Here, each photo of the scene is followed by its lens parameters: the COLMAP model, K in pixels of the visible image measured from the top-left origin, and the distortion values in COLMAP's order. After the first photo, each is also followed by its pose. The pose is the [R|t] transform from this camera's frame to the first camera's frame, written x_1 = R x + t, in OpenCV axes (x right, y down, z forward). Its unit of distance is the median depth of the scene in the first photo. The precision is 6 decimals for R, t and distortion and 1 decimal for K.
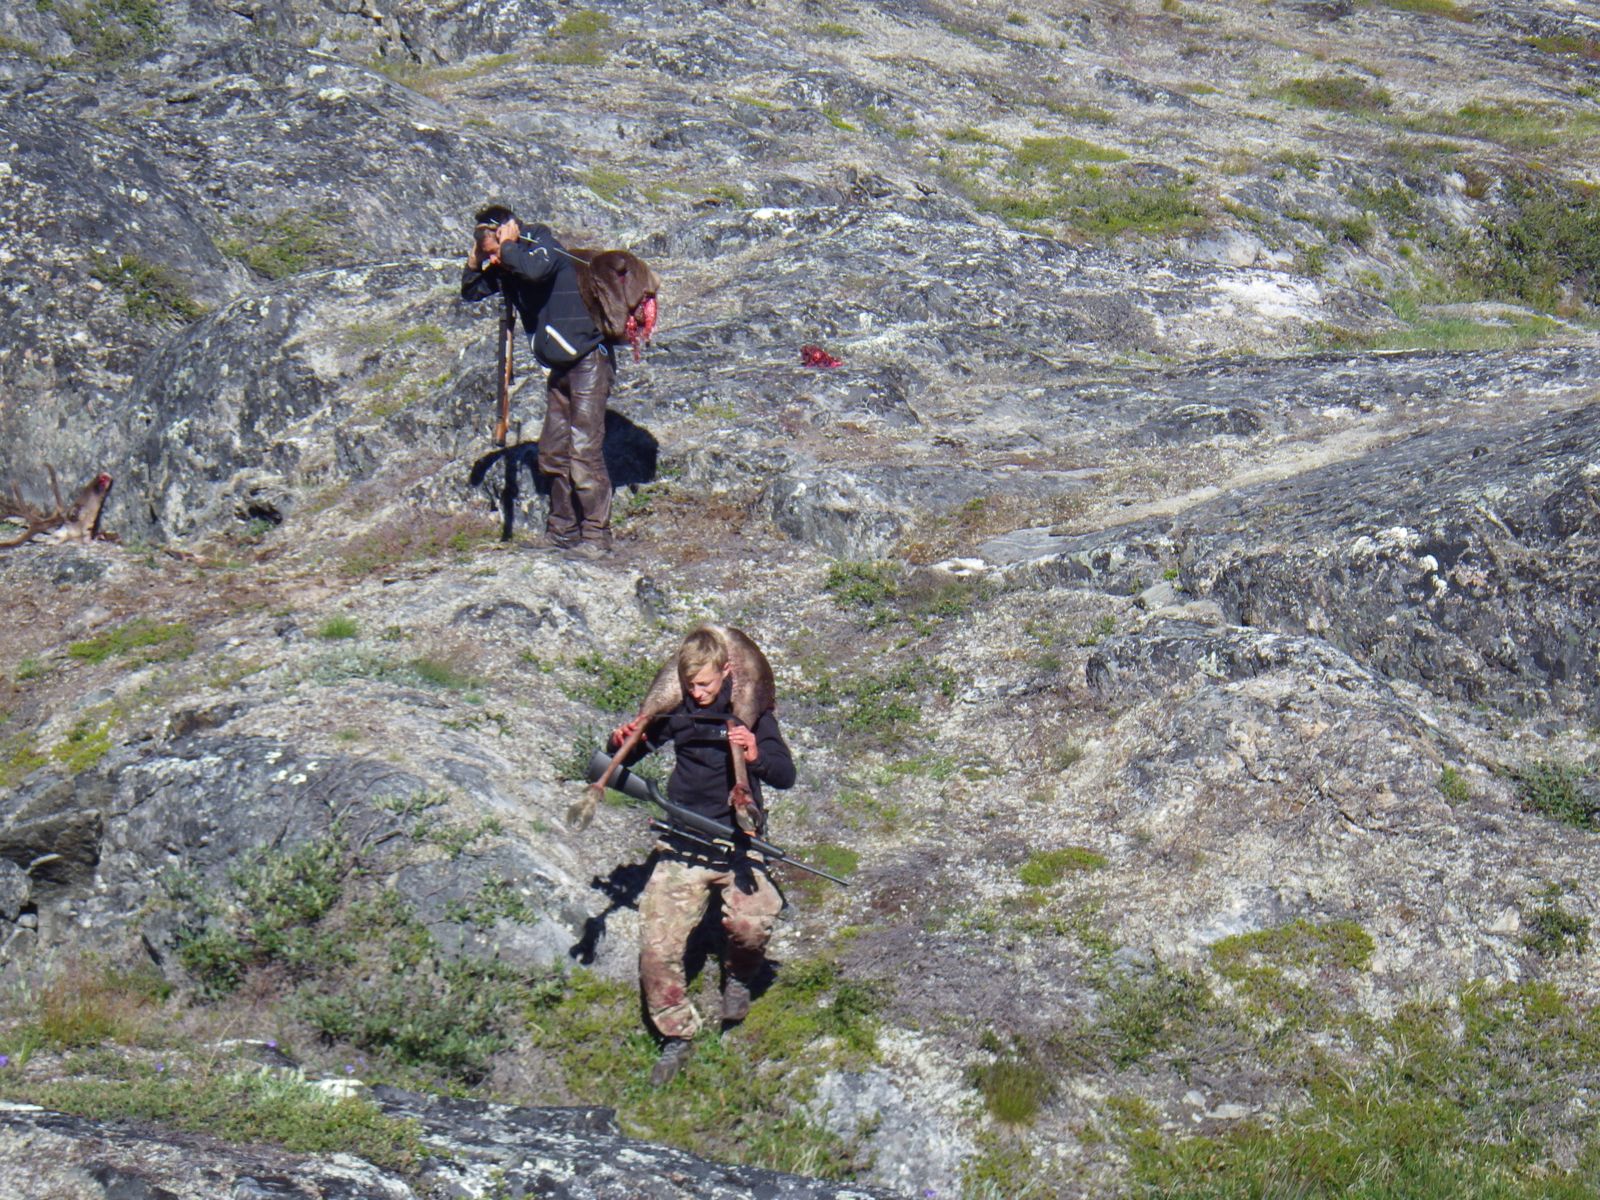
lens RADIAL K [[6490.9, 0, 800.2], [0, 6490.9, 599.1], [0, 0, 1]] dist [0.431565, 0.000000]
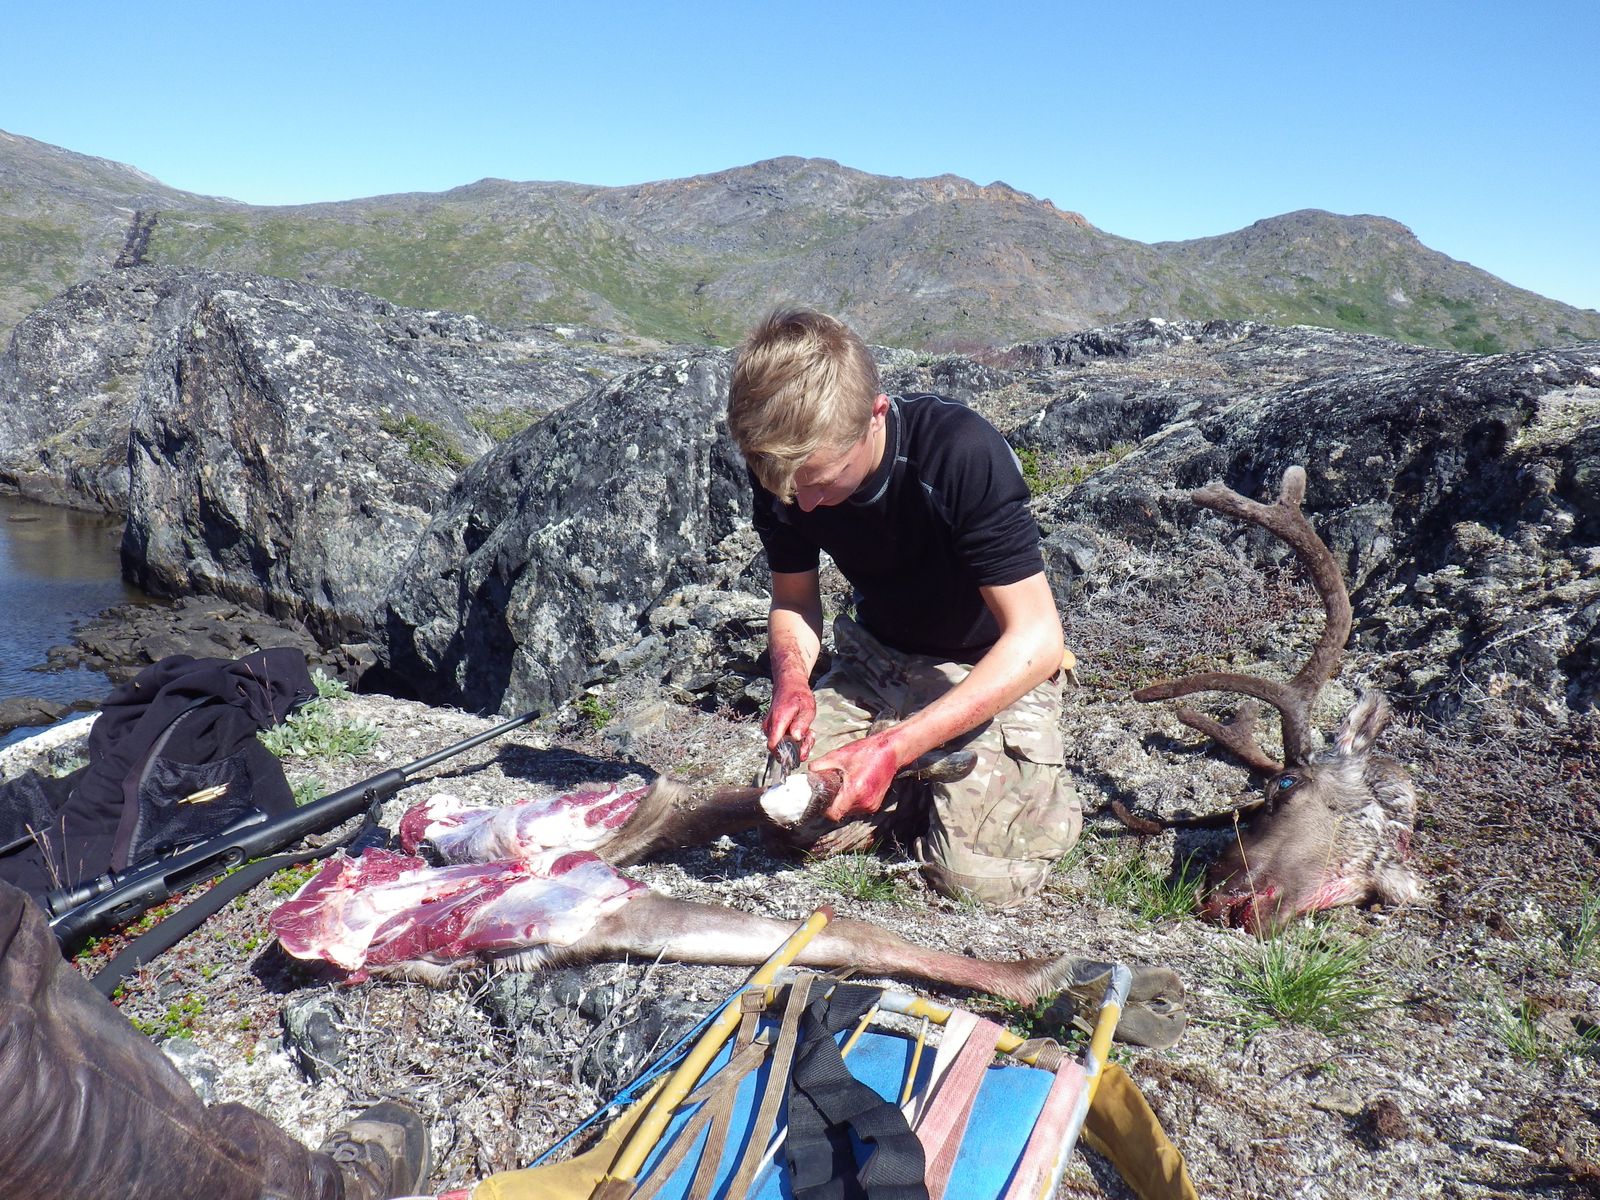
lens RADIAL K [[1330.7, 0, 800.8], [0, 1330.7, 595.2], [0, 0, 1]] dist [0.009586, 0.007540]
pose [[0.970858, 0.009562, 0.239467, -0.091900], [-0.007259, 0.999919, -0.010497, -0.015184], [-0.239547, 0.008452, 0.970848, 0.737462]]
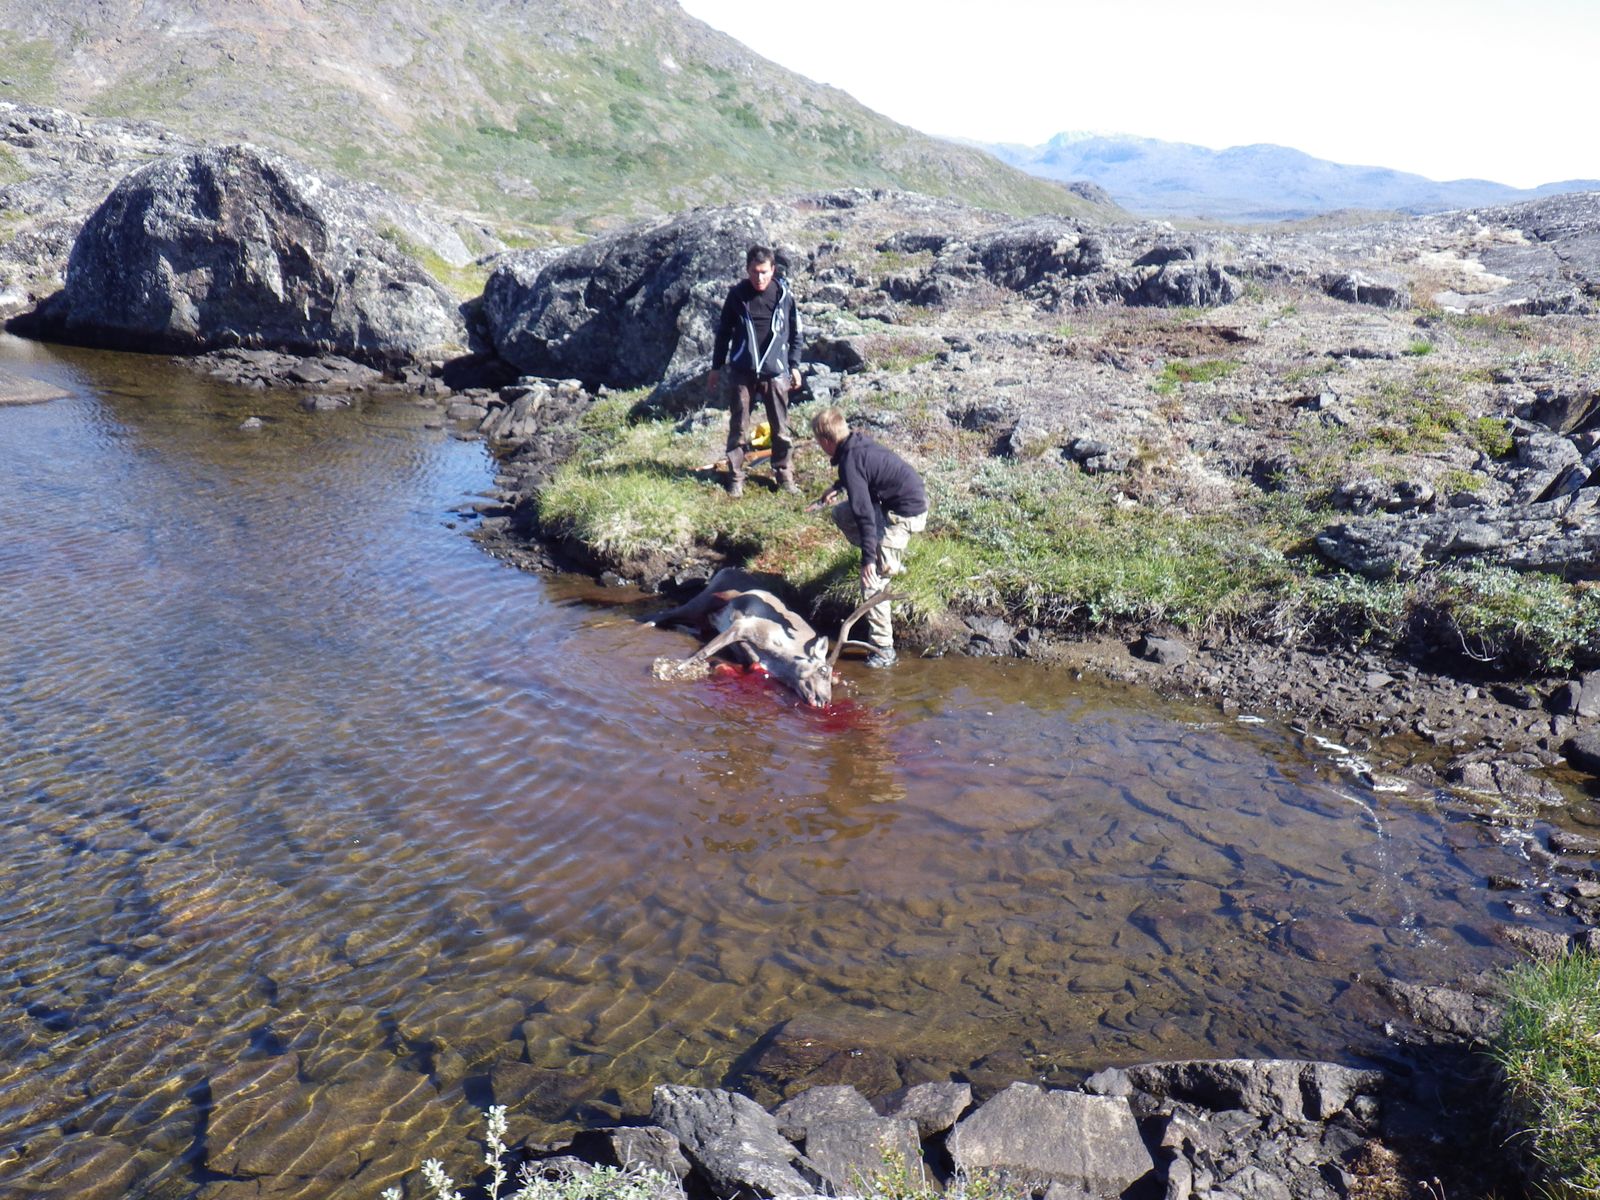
lens RADIAL K [[1330.7, 0, 797.4], [0, 1330.7, 599.9], [0, 0, 1]] dist [0.009586, 0.007540]
pose [[0.730351, -0.163816, 0.663138, -0.313638], [0.060315, 0.982491, 0.176279, -0.002145], [-0.680404, -0.088749, 0.727443, 0.595496]]
